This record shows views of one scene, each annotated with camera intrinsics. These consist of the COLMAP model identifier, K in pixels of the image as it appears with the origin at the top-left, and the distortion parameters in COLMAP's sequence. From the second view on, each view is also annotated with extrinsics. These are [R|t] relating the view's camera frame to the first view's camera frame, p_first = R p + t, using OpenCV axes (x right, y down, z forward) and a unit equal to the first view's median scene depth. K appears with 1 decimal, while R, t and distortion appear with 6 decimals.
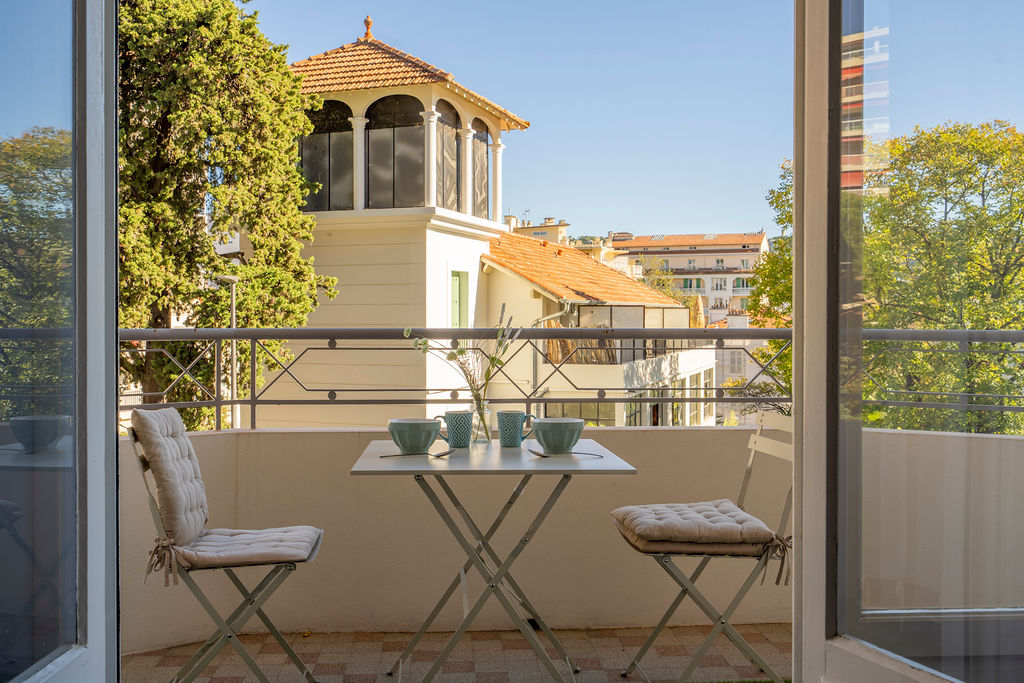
lens RADIAL K [[934.7, 0, 503.1], [0, 934.7, 326.7], [0, 0, 1]] dist [0.000391, 0.000000]
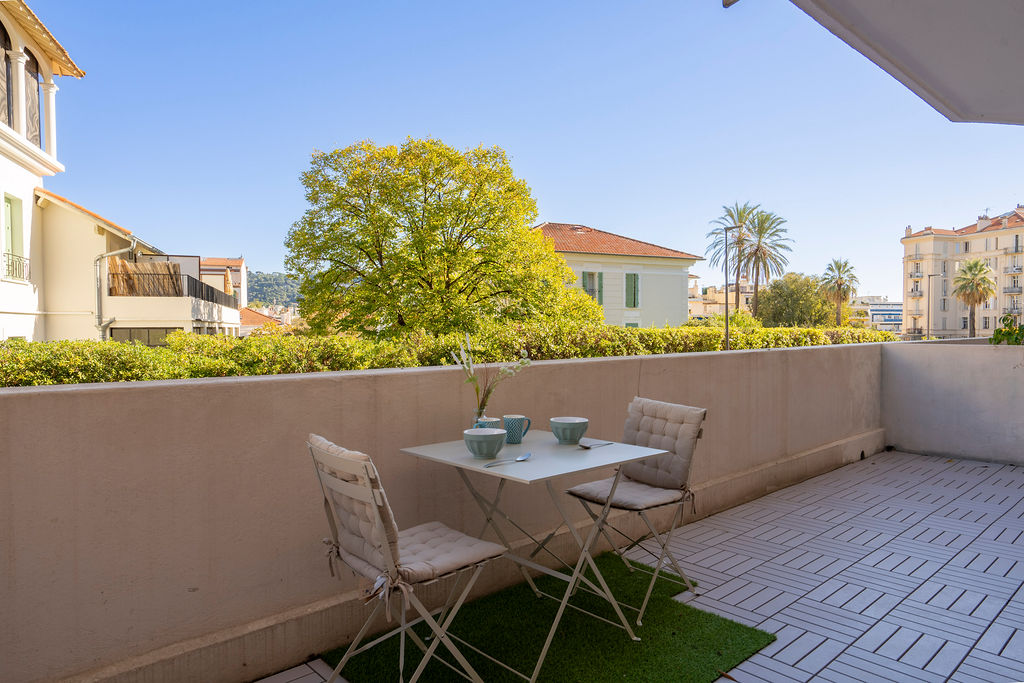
lens RADIAL K [[639.1, 0, 510.8], [0, 639.1, 352.3], [0, 0, 1]] dist [0.008020, -0.005199]
pose [[0.780106, -0.028013, 0.625020, -0.082057], [0.008425, 0.999377, 0.034277, 0.113498], [-0.625590, -0.021474, 0.779856, 0.157466]]
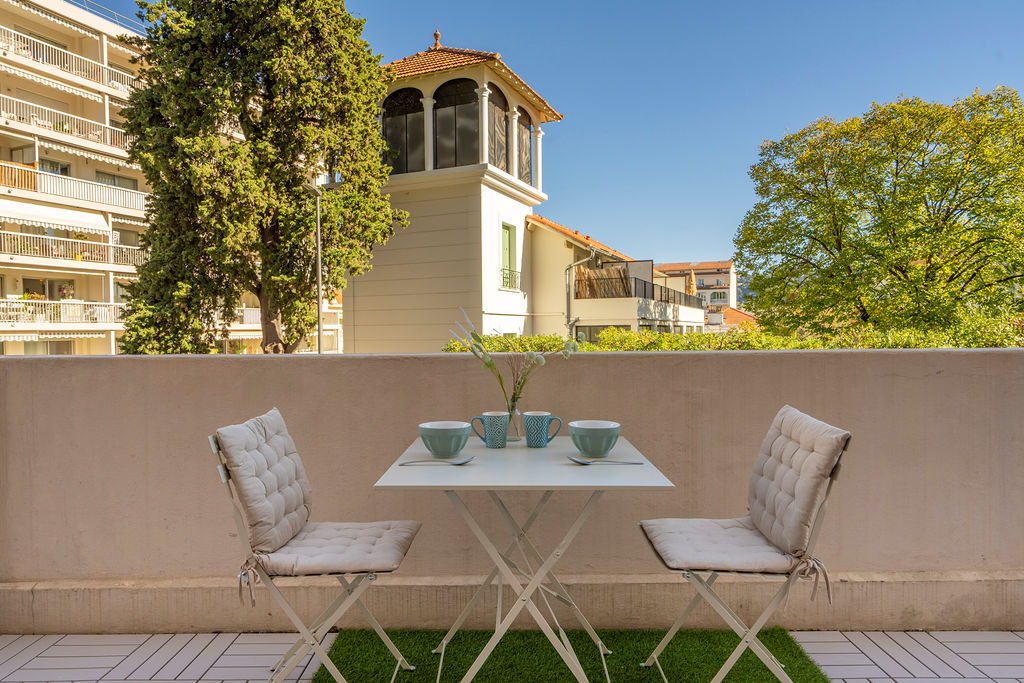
lens RADIAL K [[639.1, 0, 516.6], [0, 639.1, 335.2], [0, 0, 1]] dist [0.008020, -0.005199]
pose [[0.998424, -0.009363, -0.055327, 0.014598], [0.009441, 0.999955, 0.001151, 0.118512], [0.055314, -0.001672, 0.998468, 0.151602]]
